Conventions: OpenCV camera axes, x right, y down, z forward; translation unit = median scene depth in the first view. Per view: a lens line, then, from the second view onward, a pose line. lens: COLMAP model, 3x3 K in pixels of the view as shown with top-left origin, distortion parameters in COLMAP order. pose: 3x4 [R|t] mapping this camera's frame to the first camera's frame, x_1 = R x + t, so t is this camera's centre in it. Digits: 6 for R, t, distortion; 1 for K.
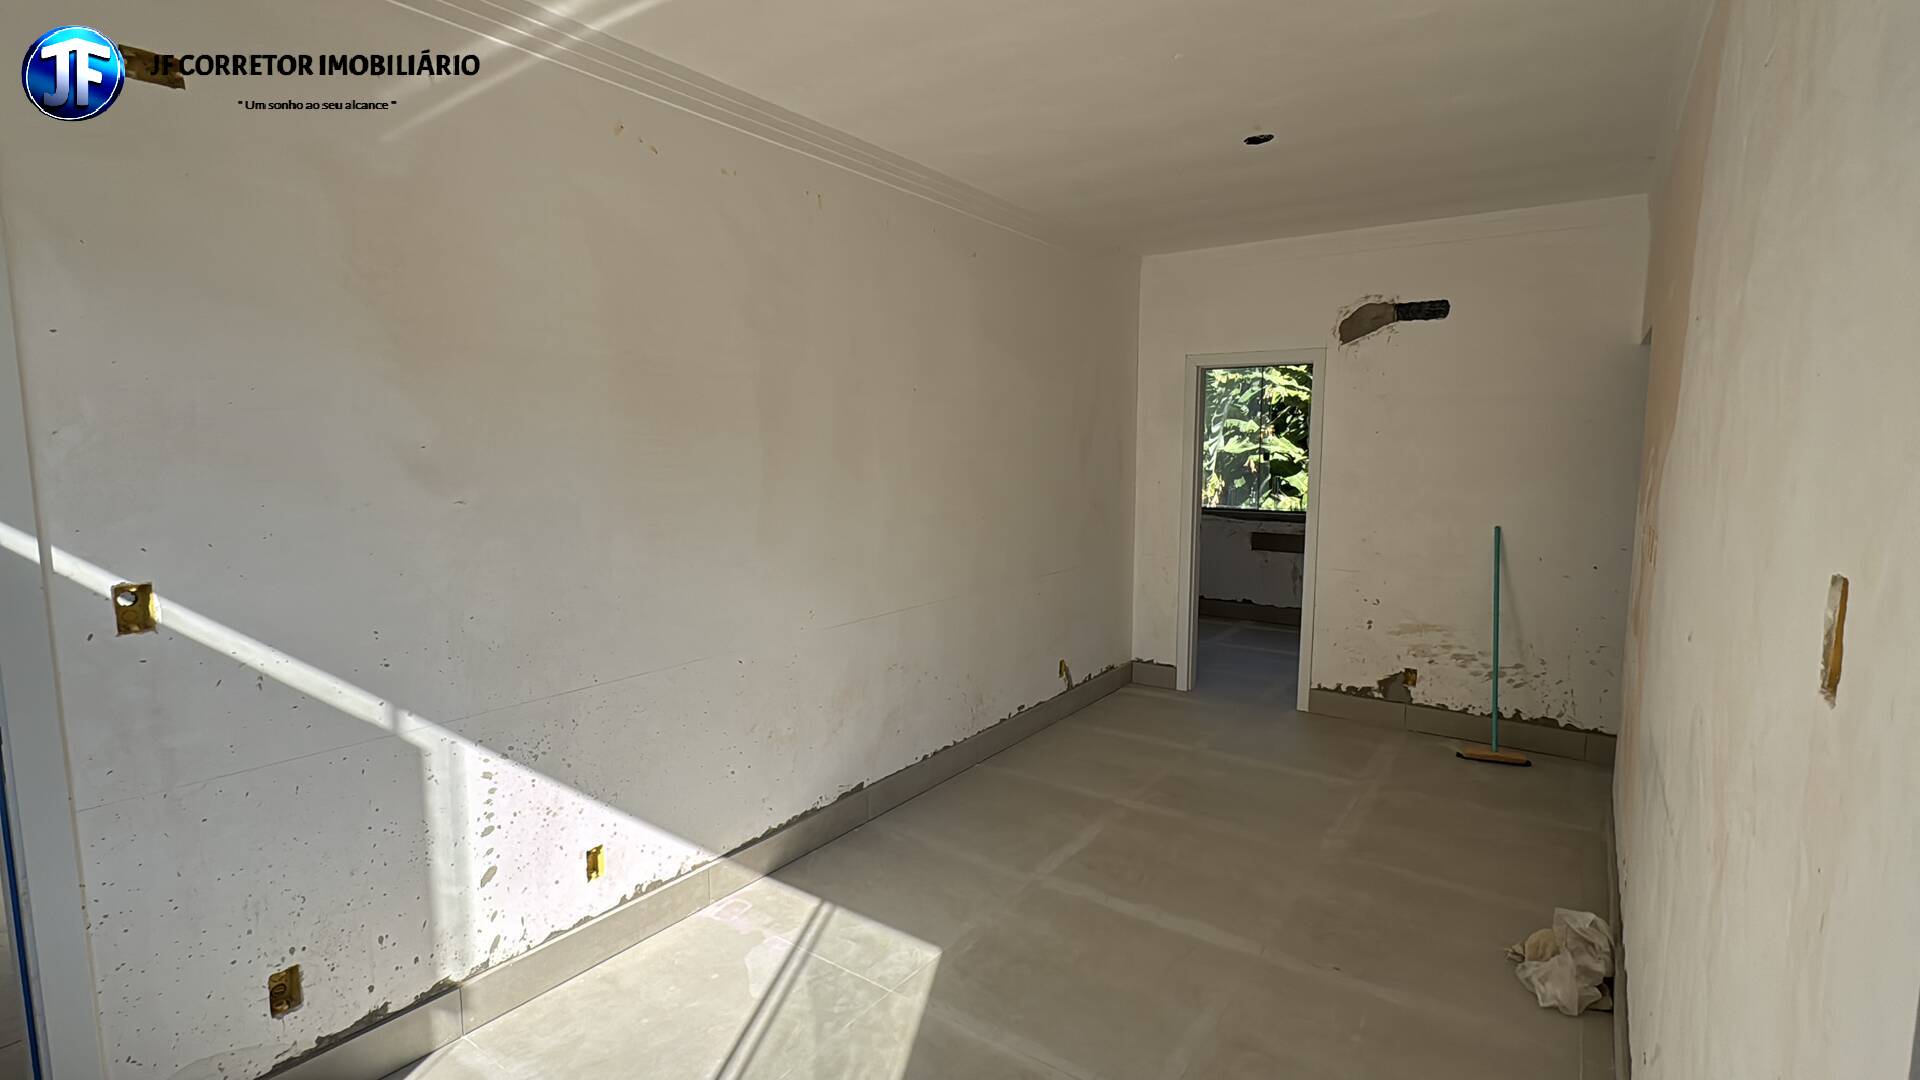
lens RADIAL K [[875.2, 0, 960.0], [0, 875.2, 540.0], [0, 0, 1]] dist [-0.000063, -0.000728]
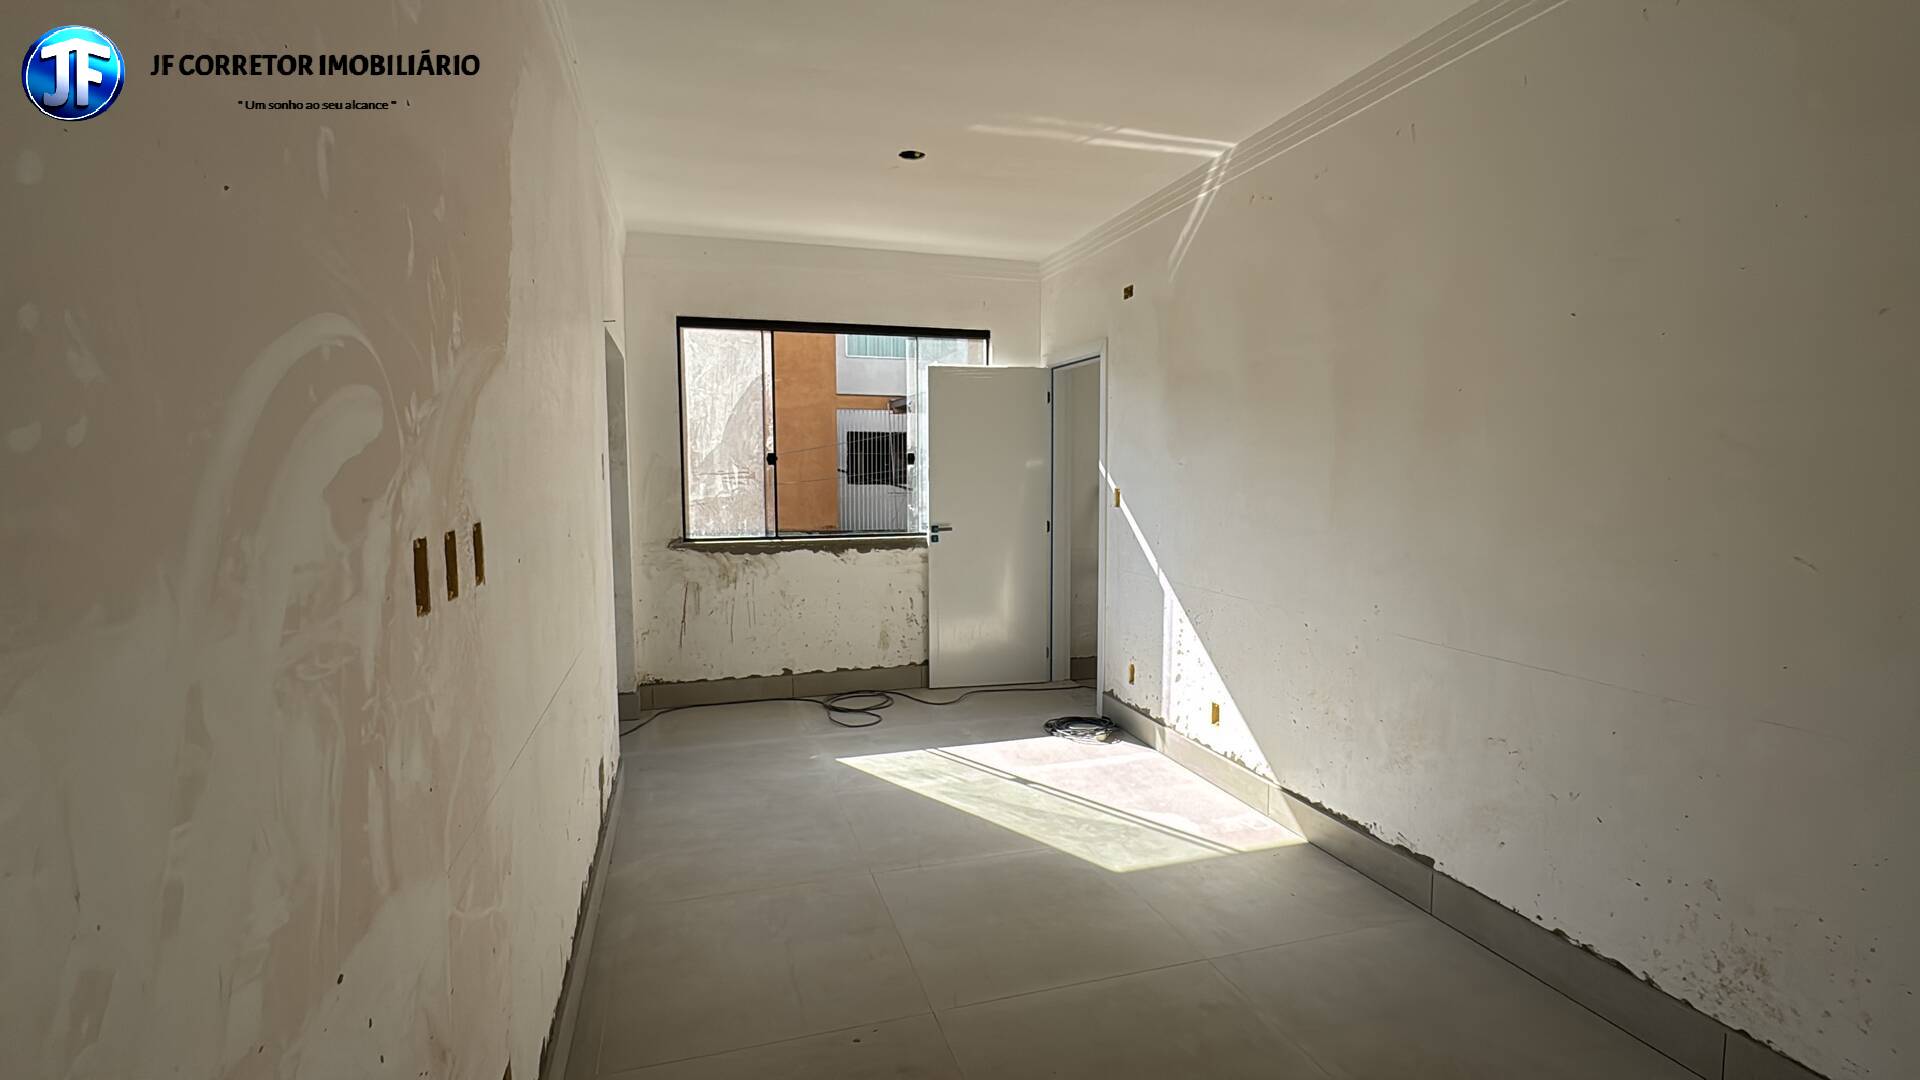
lens RADIAL K [[875.2, 0, 960.0], [0, 875.2, 540.0], [0, 0, 1]] dist [-0.000063, -0.000728]
pose [[-0.607074, 0.068274, -0.791707, 1.049845], [-0.084055, 0.985196, 0.149412, -0.109580], [0.790187, 0.157251, -0.592348, 1.577517]]
